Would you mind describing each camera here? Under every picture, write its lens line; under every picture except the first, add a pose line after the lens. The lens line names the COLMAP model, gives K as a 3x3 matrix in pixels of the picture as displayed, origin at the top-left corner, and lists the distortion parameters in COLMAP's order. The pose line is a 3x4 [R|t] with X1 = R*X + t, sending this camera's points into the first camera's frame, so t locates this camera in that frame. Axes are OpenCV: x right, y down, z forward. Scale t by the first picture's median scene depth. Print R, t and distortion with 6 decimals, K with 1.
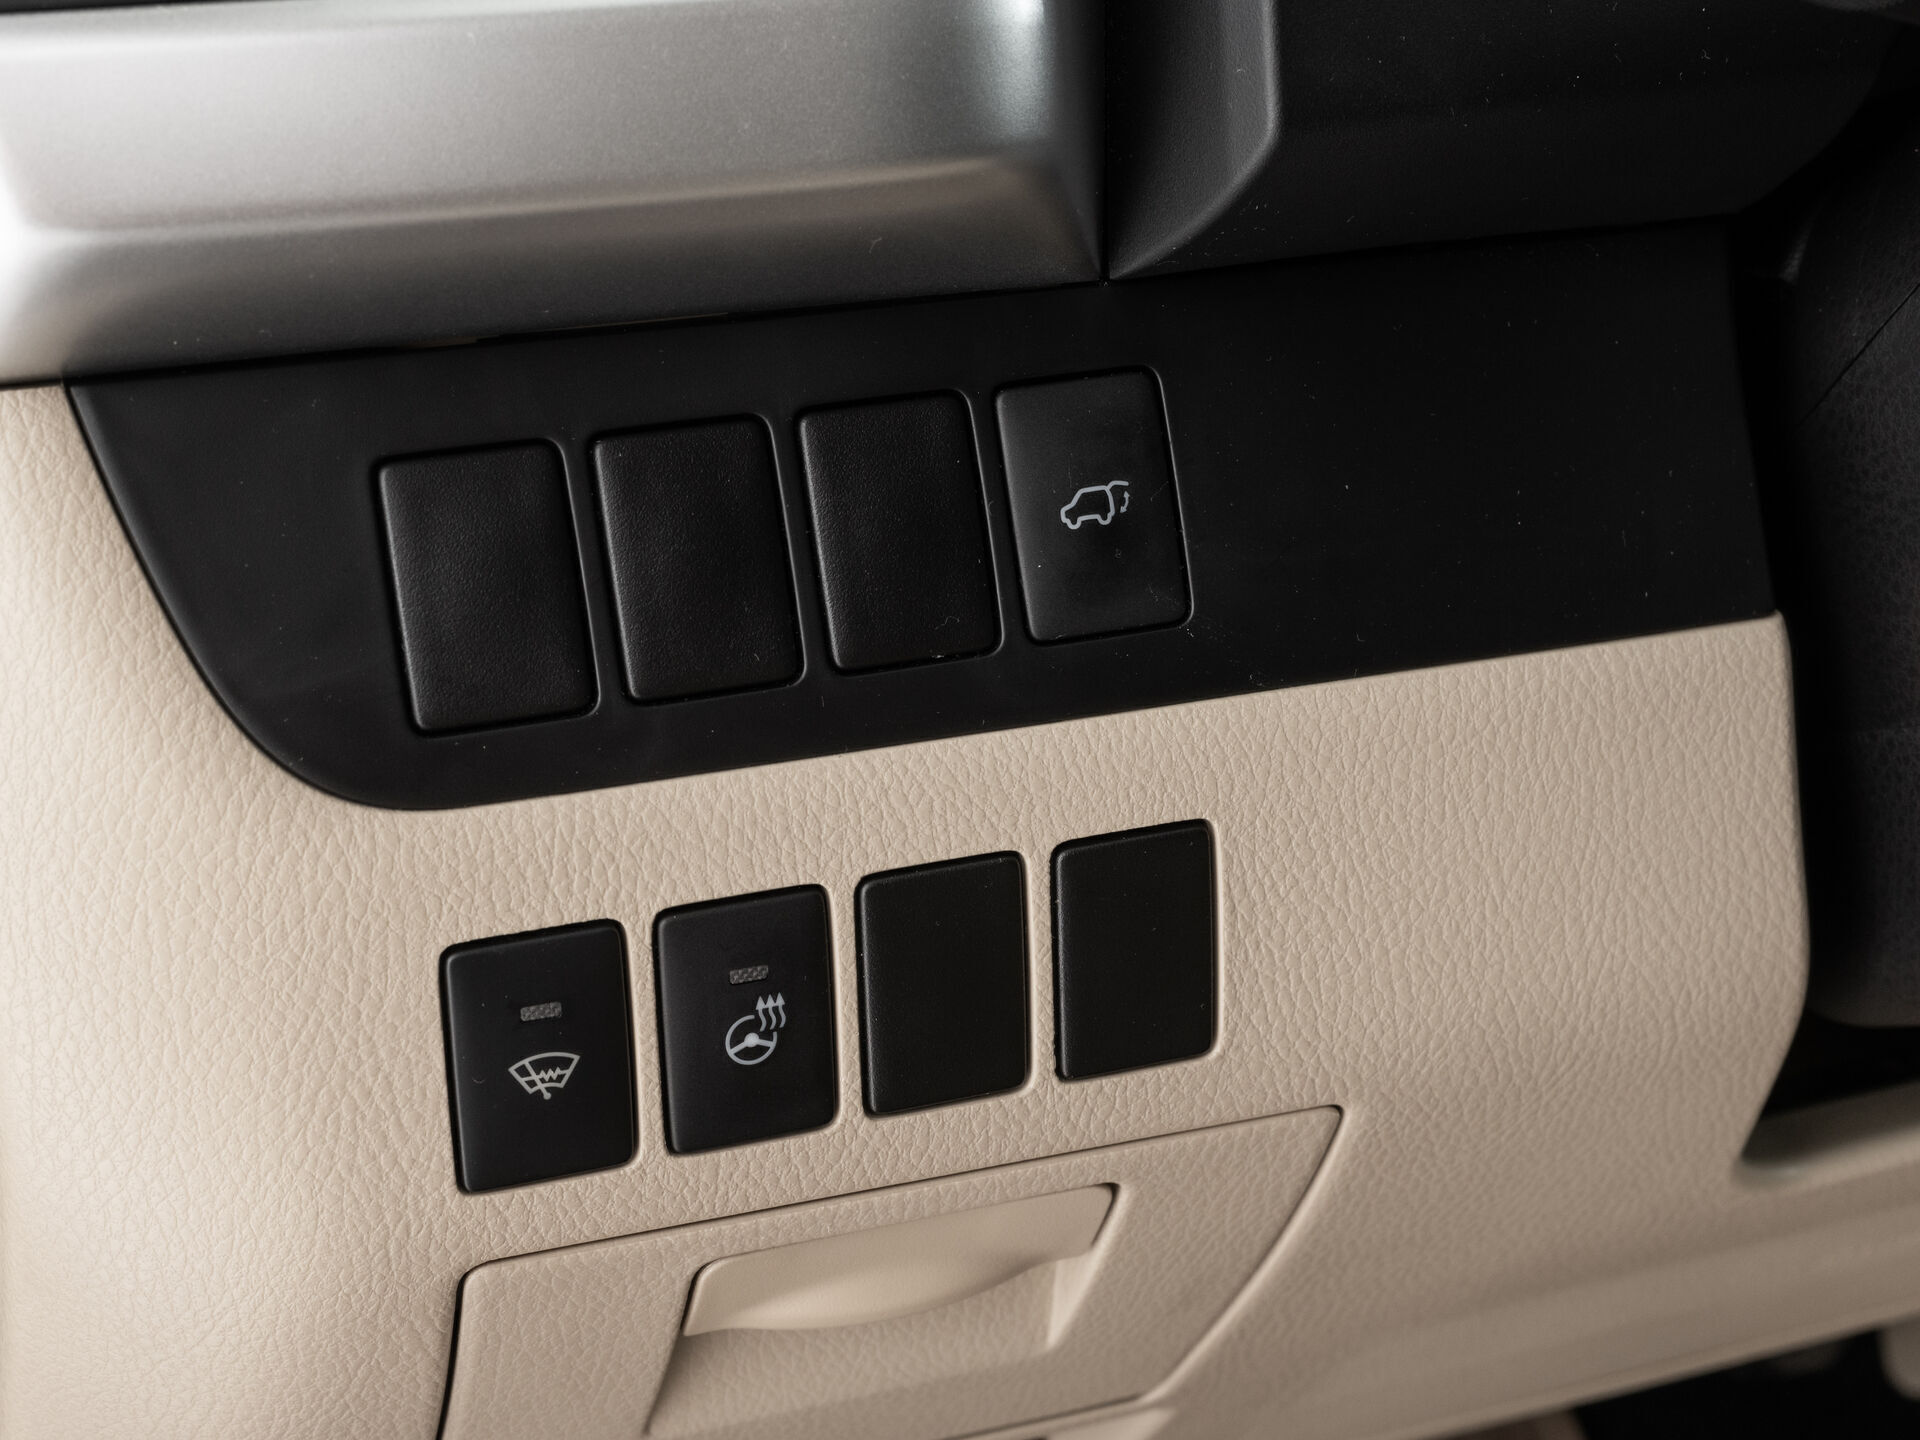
lens RADIAL K [[3225.5, 0, 969.6], [0, 3225.5, 714.7], [0, 0, 1]] dist [0.006863, -0.004367]
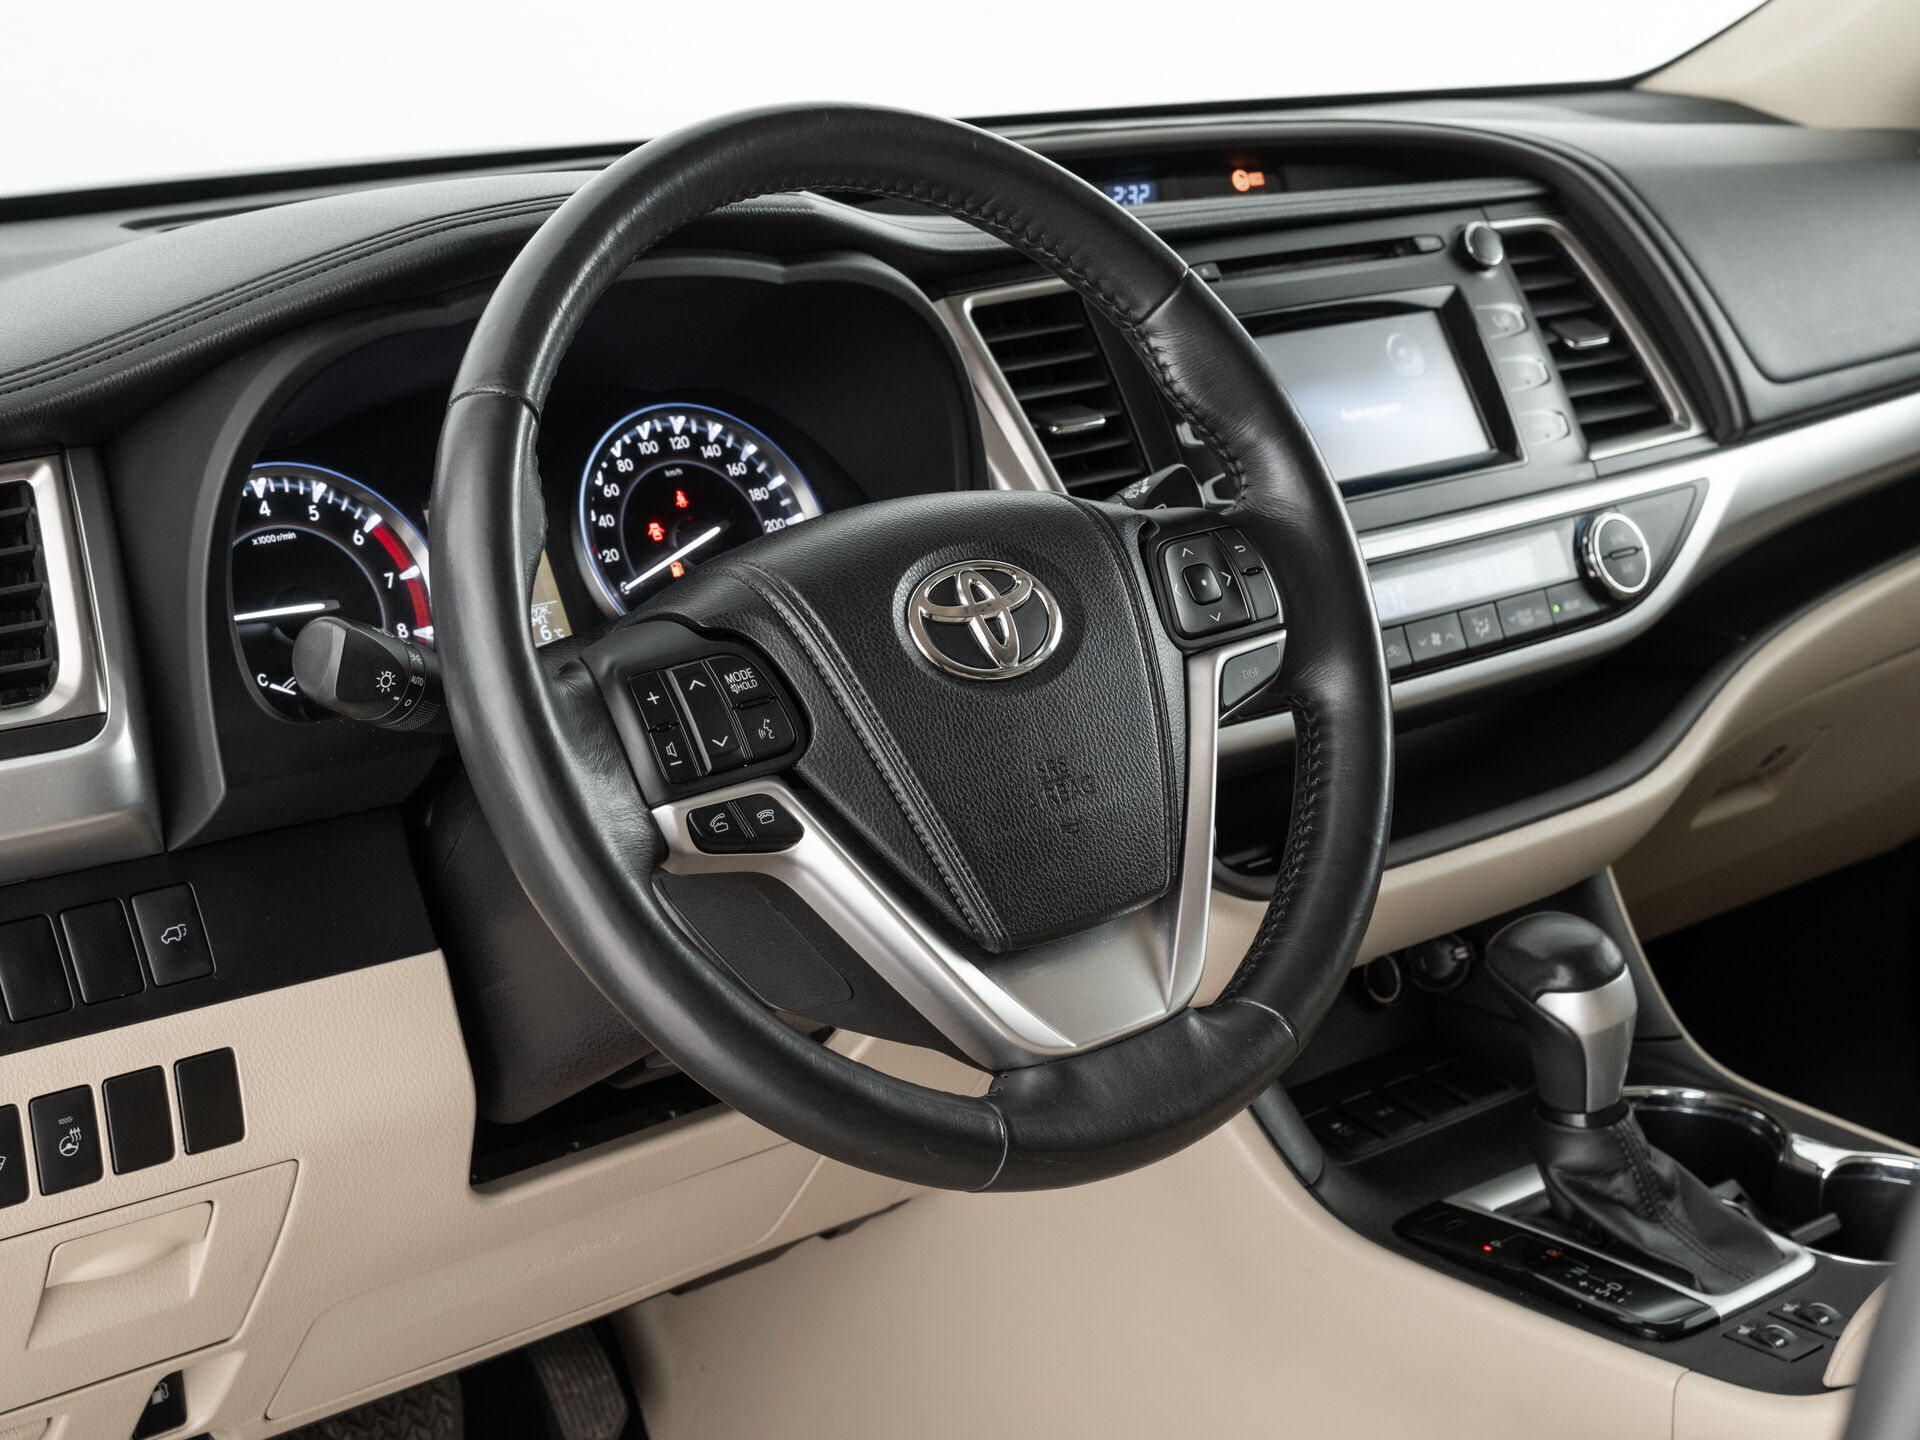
lens RADIAL K [[3225.5, 0, 969.6], [0, 3225.5, 714.7], [0, 0, 1]] dist [0.006863, -0.004367]
pose [[0.935608, -0.106385, 0.336630, -0.225398], [0.171625, 0.970322, -0.170354, 0.328388], [-0.308516, 0.217159, 0.926099, -1.729061]]
